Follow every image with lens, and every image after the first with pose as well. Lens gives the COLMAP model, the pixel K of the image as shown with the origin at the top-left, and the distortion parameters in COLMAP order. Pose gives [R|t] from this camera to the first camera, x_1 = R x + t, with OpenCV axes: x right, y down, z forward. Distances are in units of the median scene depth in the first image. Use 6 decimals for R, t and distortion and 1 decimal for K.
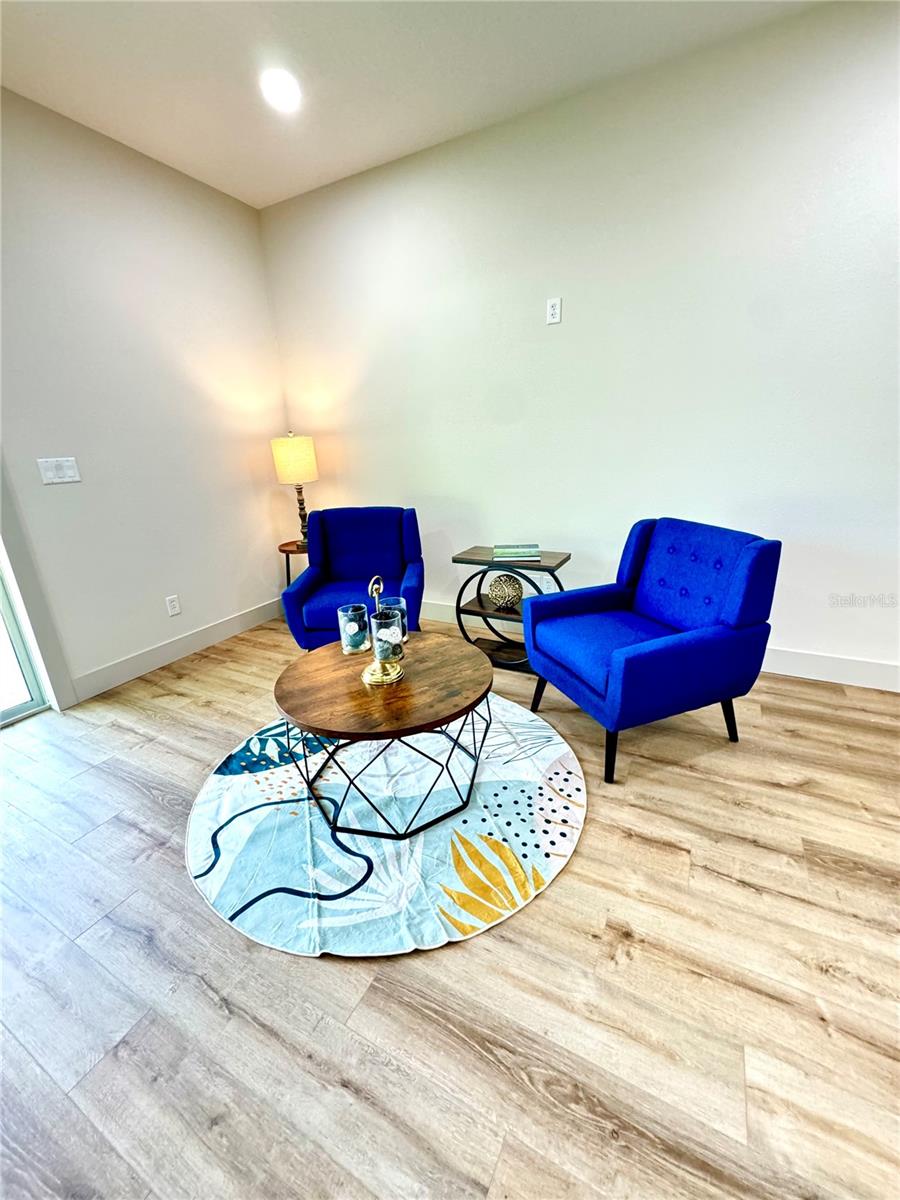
lens RADIAL K [[479.6, 0, 453.1], [0, 479.6, 600.8], [0, 0, 1]] dist [-0.000329, 0.000321]
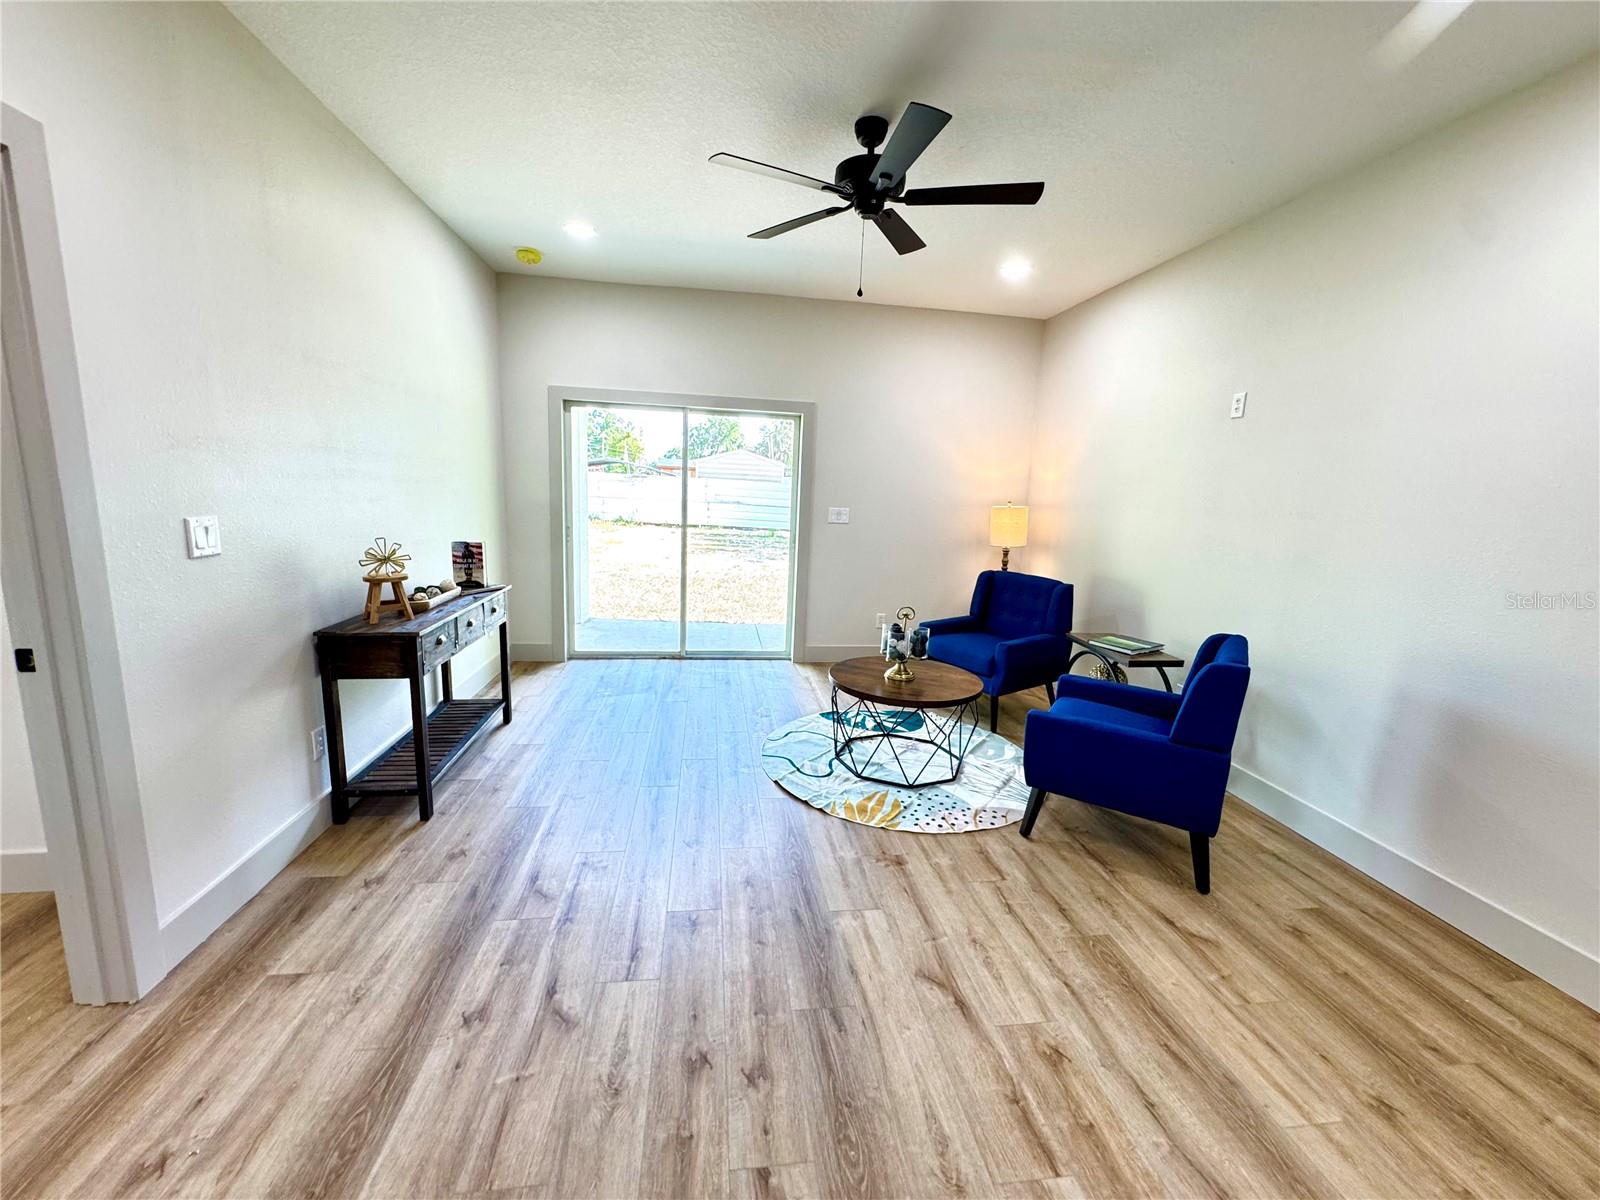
lens RADIAL K [[639.5, 0, 801.6], [0, 639.5, 597.3], [0, 0, 1]] dist [-0.000329, 0.000321]
pose [[0.582177, 0.200610, -0.787925, 1.258397], [-0.319322, 0.947631, 0.005333, 0.017053], [0.747732, 0.248497, 0.615748, -0.492479]]
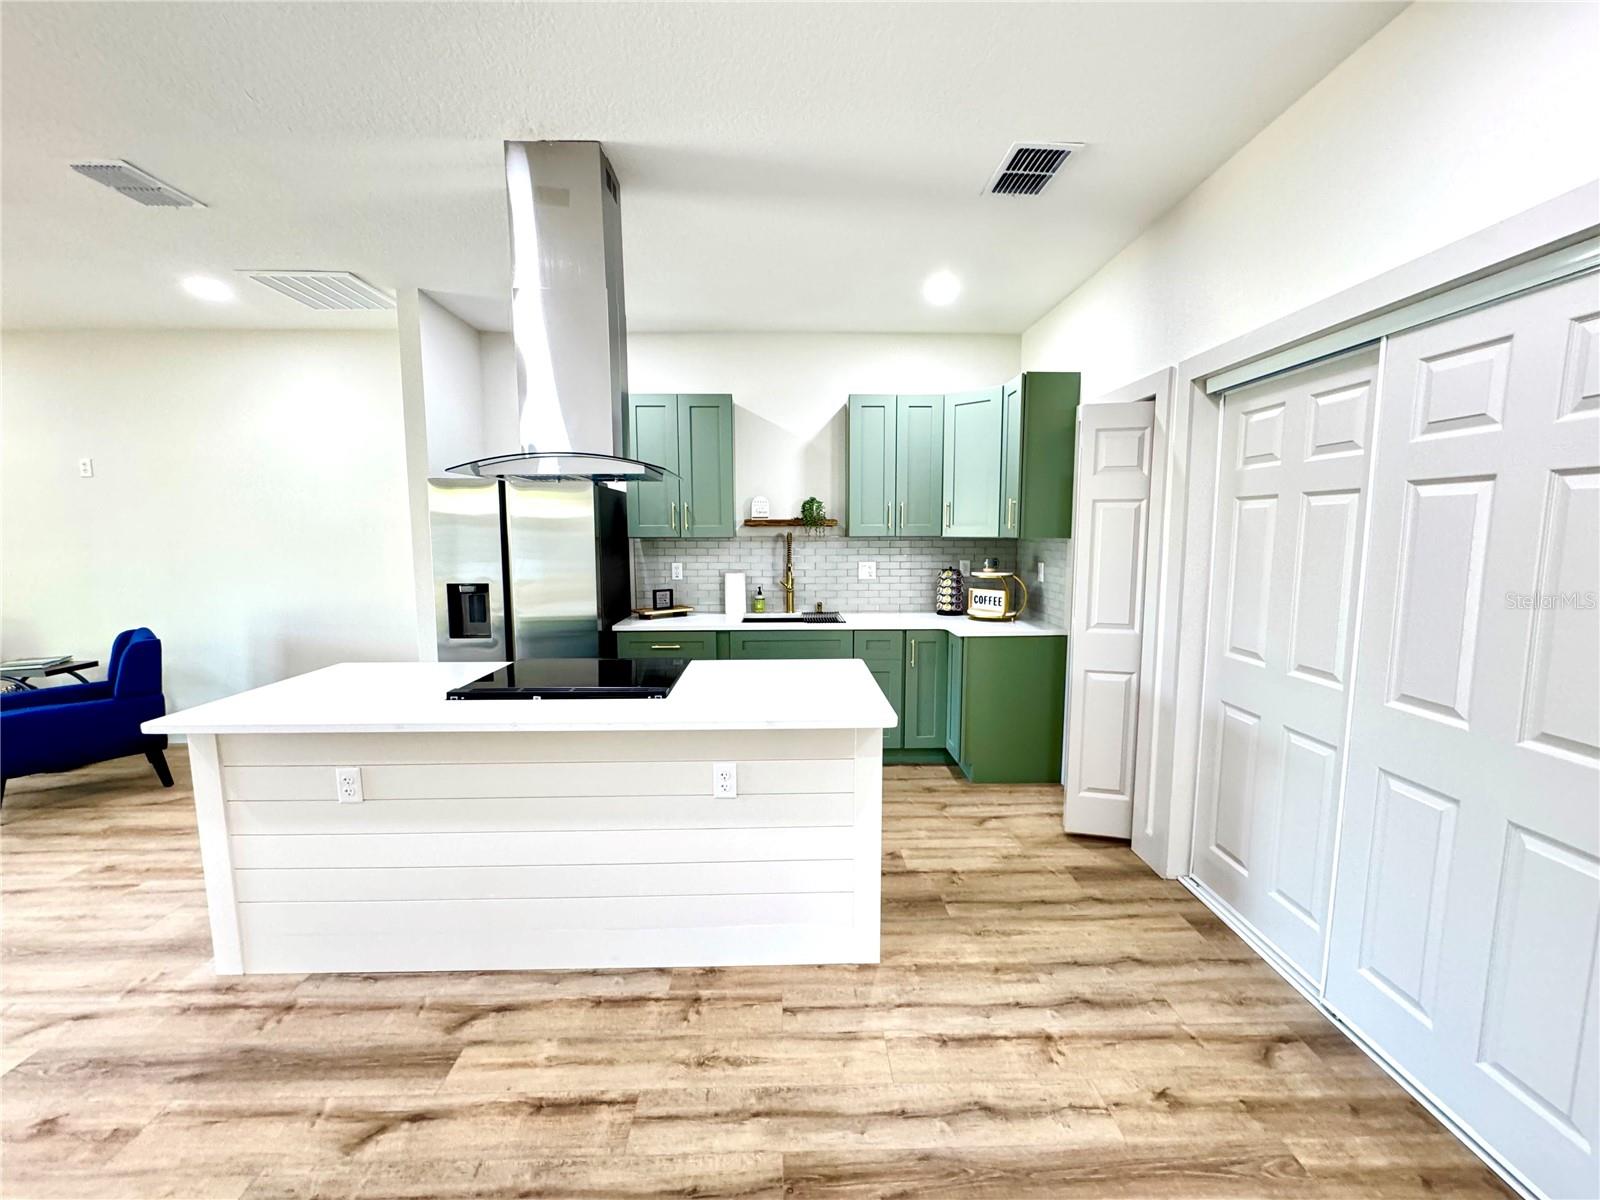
lens RADIAL K [[639.5, 0, 801.6], [0, 639.5, 597.3], [0, 0, 1]] dist [-0.000329, 0.000321]
pose [[0.872564, -0.017190, 0.488197, 1.662911], [0.126757, 0.973117, -0.192291, 0.451826], [-0.471767, 0.229668, 0.851286, -1.979572]]
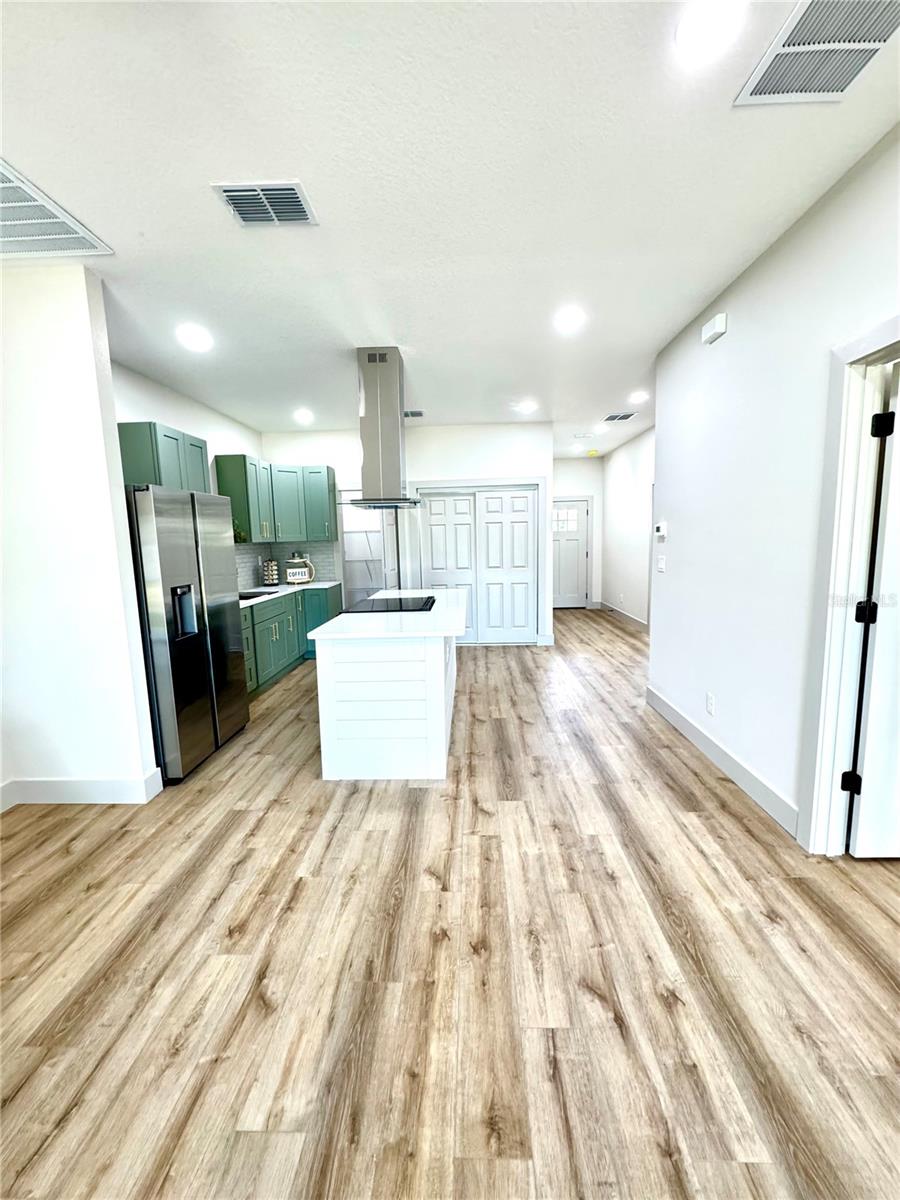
lens RADIAL K [[479.6, 0, 453.1], [0, 479.6, 600.8], [0, 0, 1]] dist [-0.000329, 0.000321]
pose [[-0.430630, -0.070237, 0.899791, -0.360347], [0.328459, 0.916404, 0.228731, -0.205278], [-0.840638, 0.394043, -0.371561, 0.327011]]
